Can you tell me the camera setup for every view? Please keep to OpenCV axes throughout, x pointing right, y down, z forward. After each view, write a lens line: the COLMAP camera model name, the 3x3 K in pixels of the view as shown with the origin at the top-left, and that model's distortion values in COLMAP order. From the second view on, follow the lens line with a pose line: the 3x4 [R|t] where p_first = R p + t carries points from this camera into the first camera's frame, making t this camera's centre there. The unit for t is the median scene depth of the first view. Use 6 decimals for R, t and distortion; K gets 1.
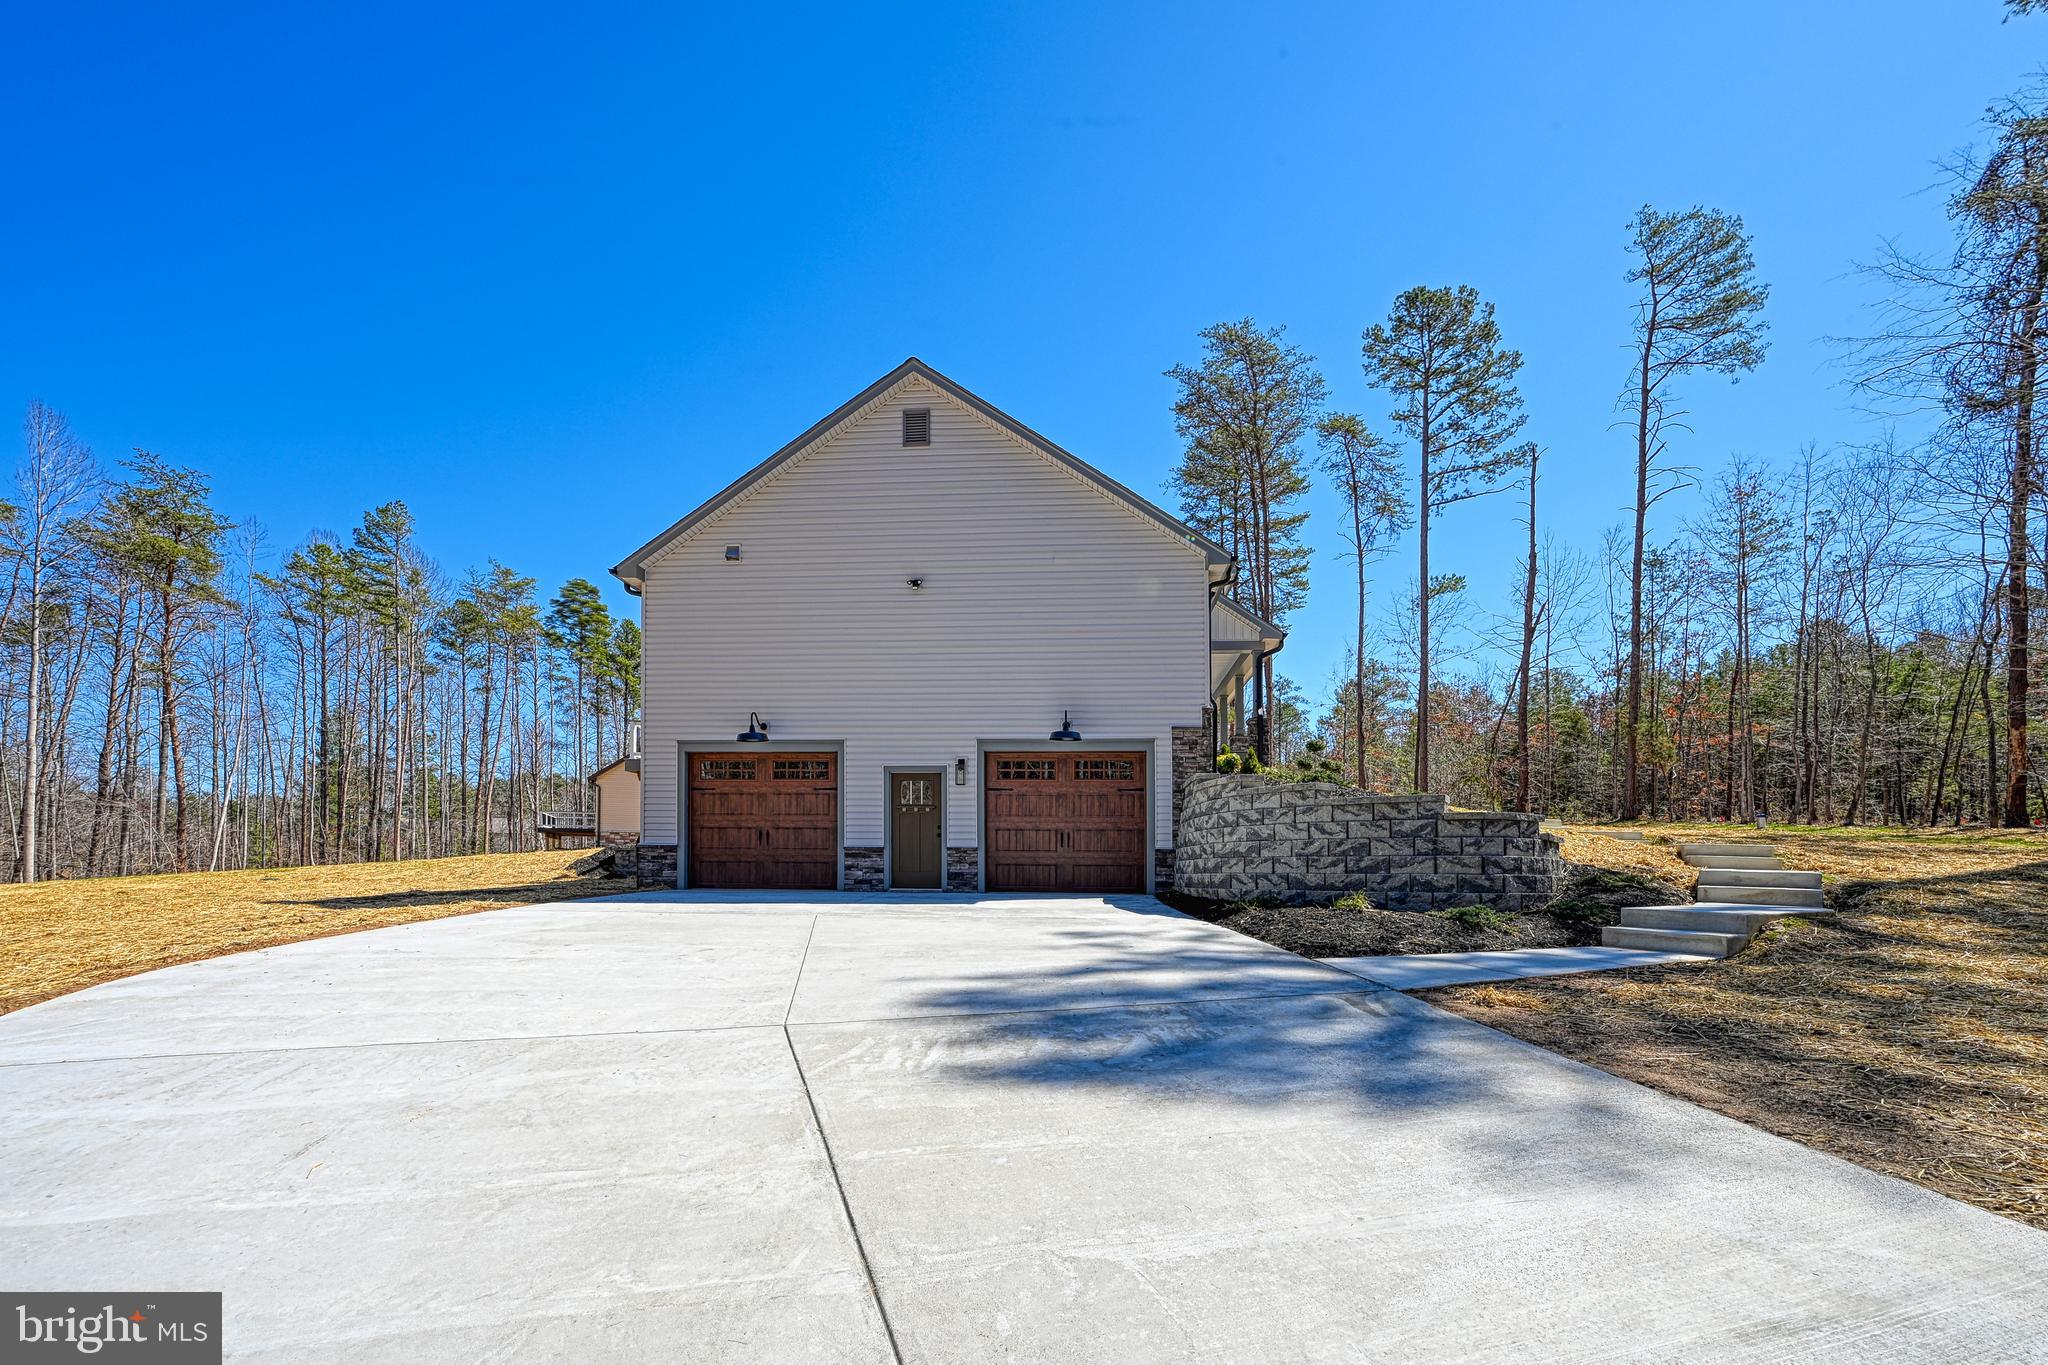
lens RADIAL K [[867.7, 0, 956.7], [0, 867.7, 850.6], [0, 0, 1]] dist [0.001018, -0.000204]
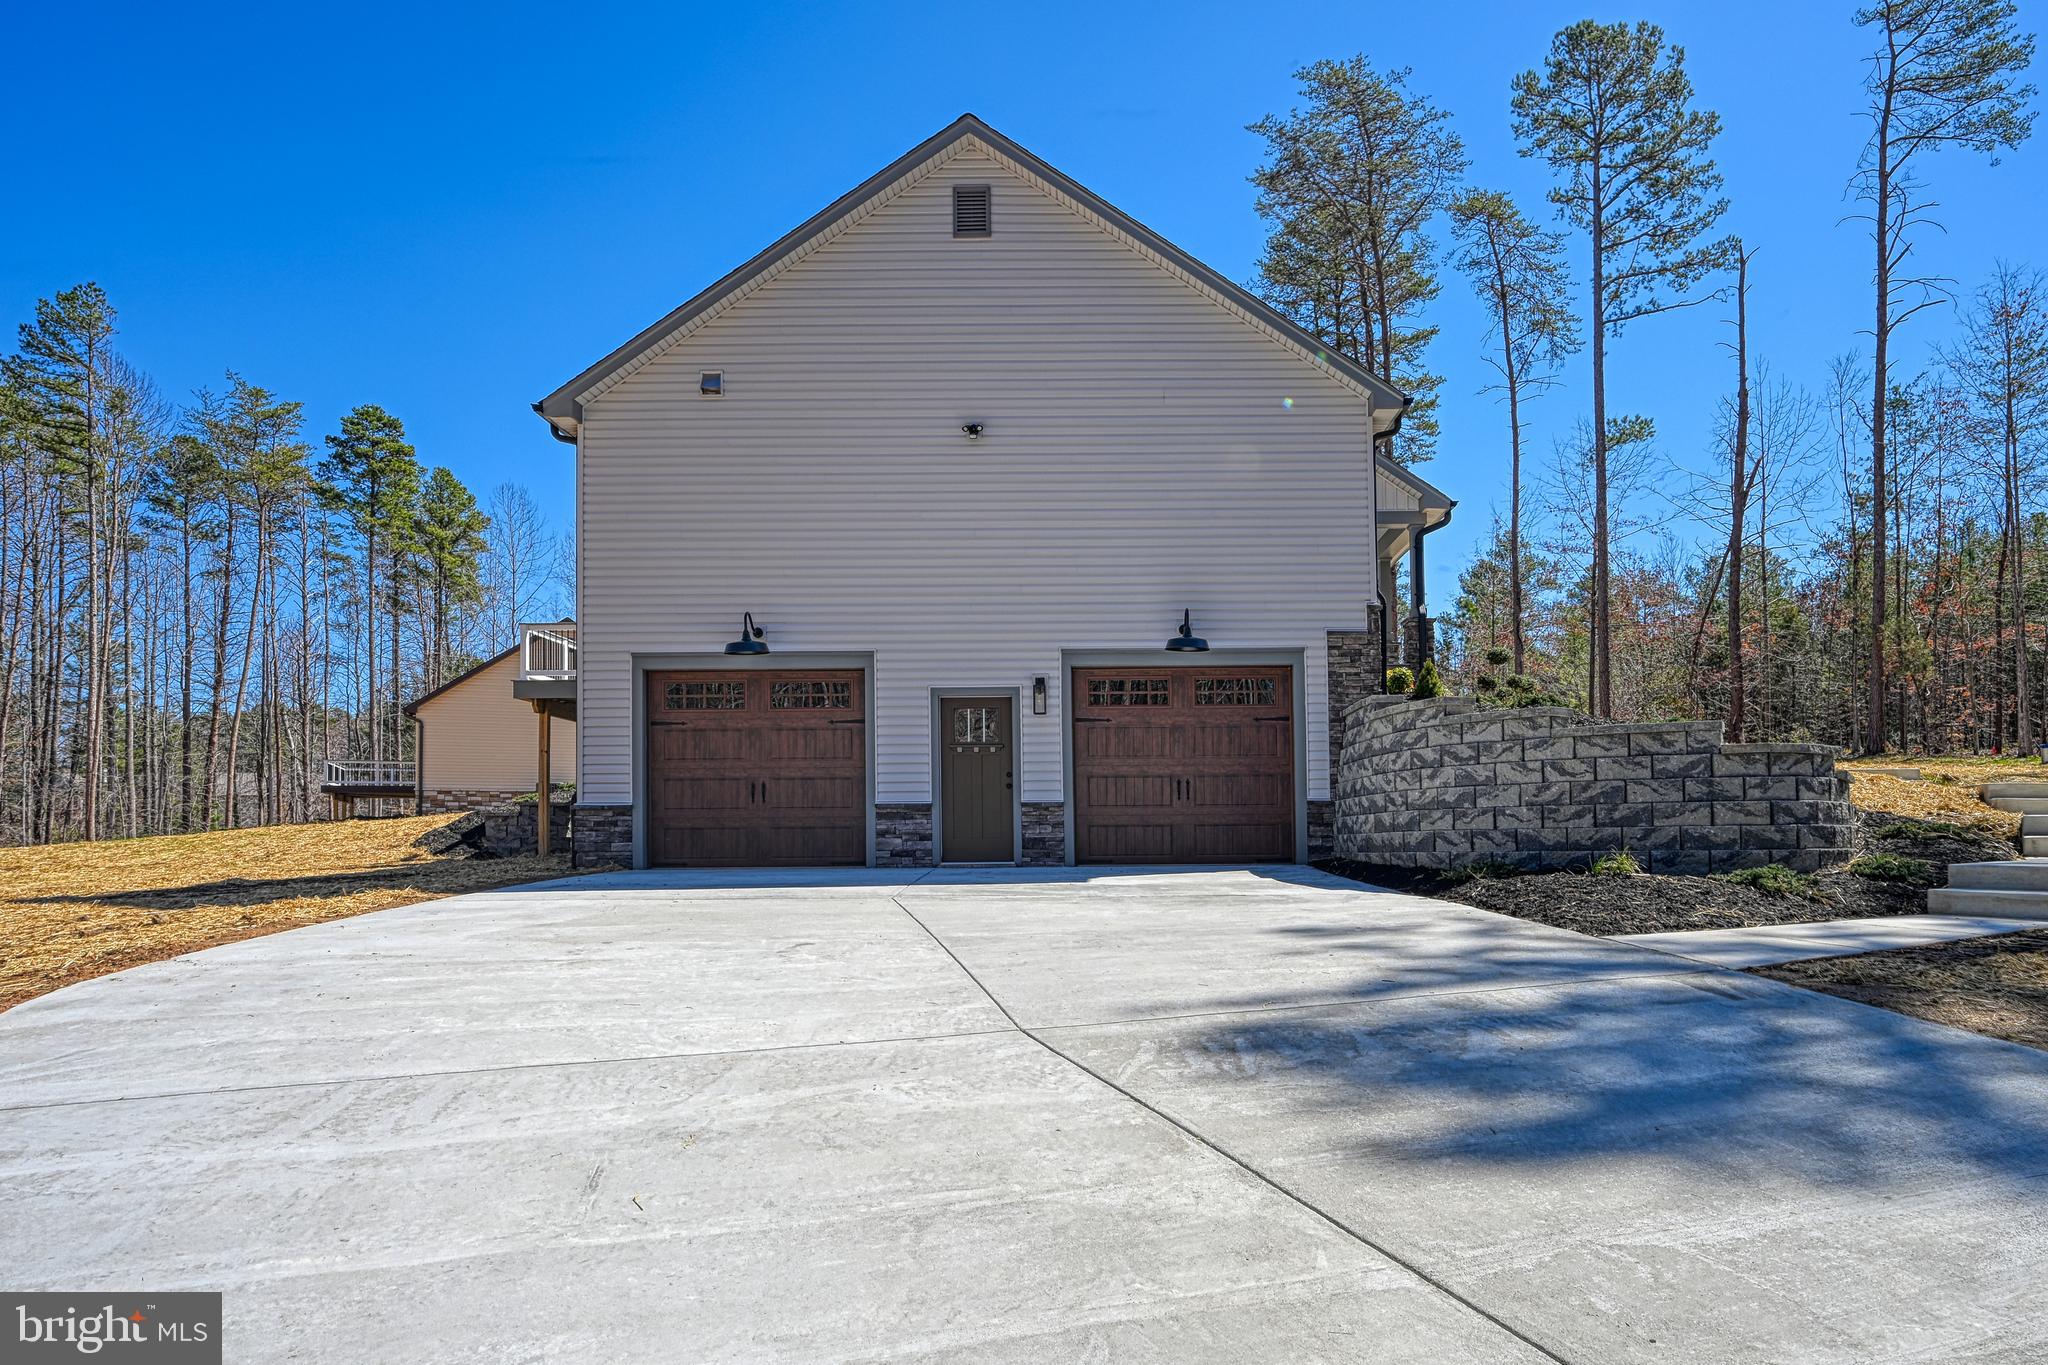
lens RADIAL K [[1300.6, 0, 1014.6], [0, 1300.6, 794.0], [0, 0, 1]] dist [-0.000422, 0.003974]
pose [[0.995314, -0.014677, 0.095574, -0.076785], [0.016043, 0.999780, -0.013542, 0.002317], [-0.095354, 0.015012, 0.995330, -0.034270]]
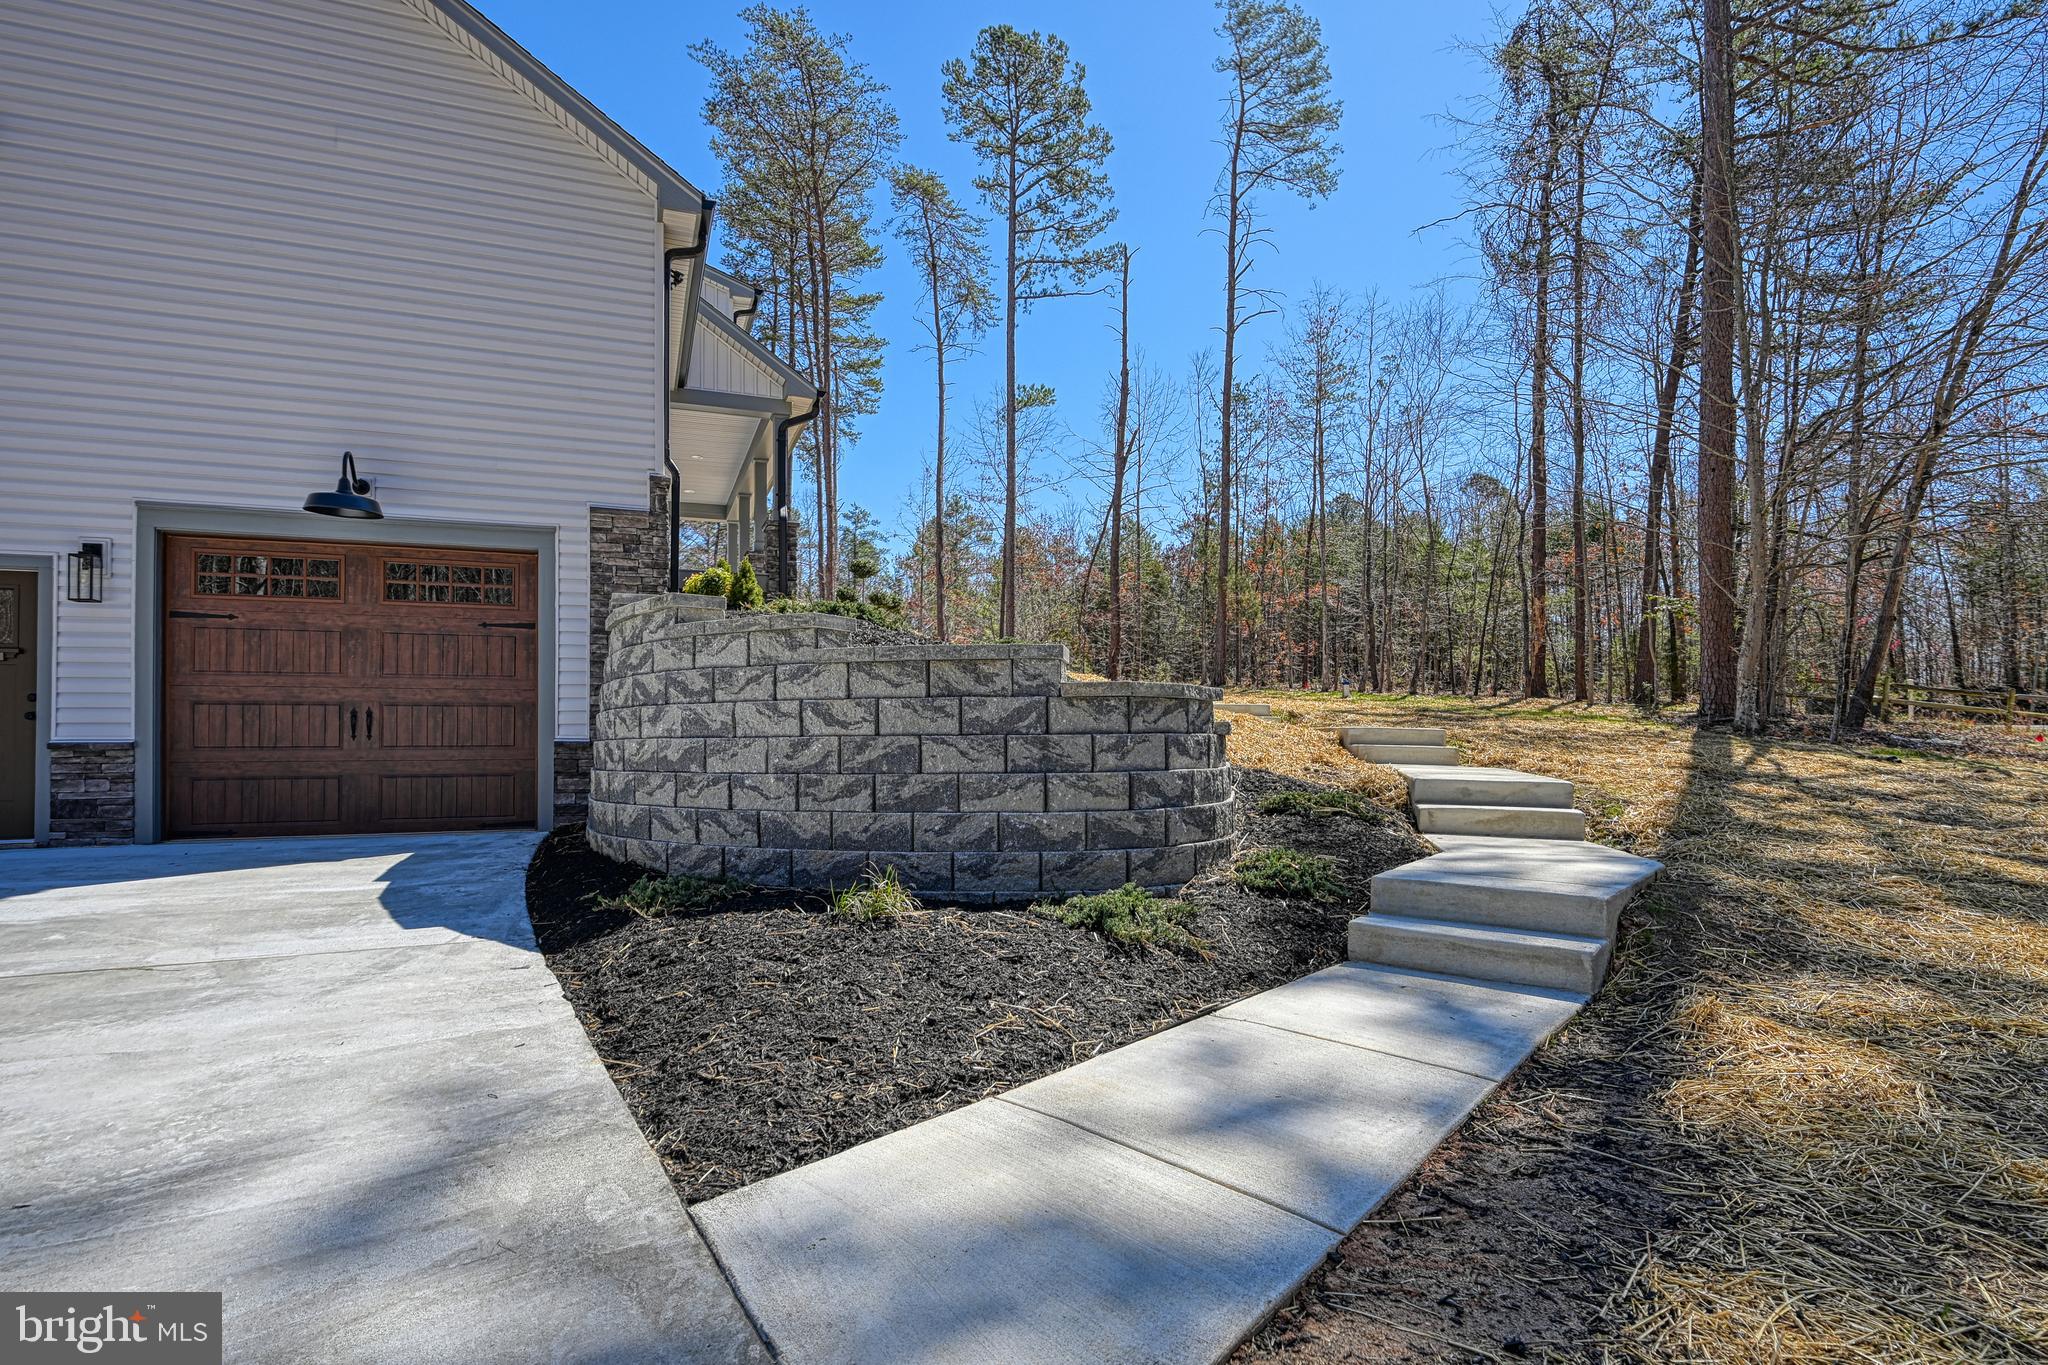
lens RADIAL K [[1006.0, 0, 883.2], [0, 1006.0, 698.1], [0, 0, 1]] dist [0.010534, 0.000076]
pose [[0.932076, 0.005274, 0.362223, 0.127320], [-0.000737, 0.999920, -0.012662, -0.013218], [-0.362261, 0.011535, 0.932005, 0.245186]]
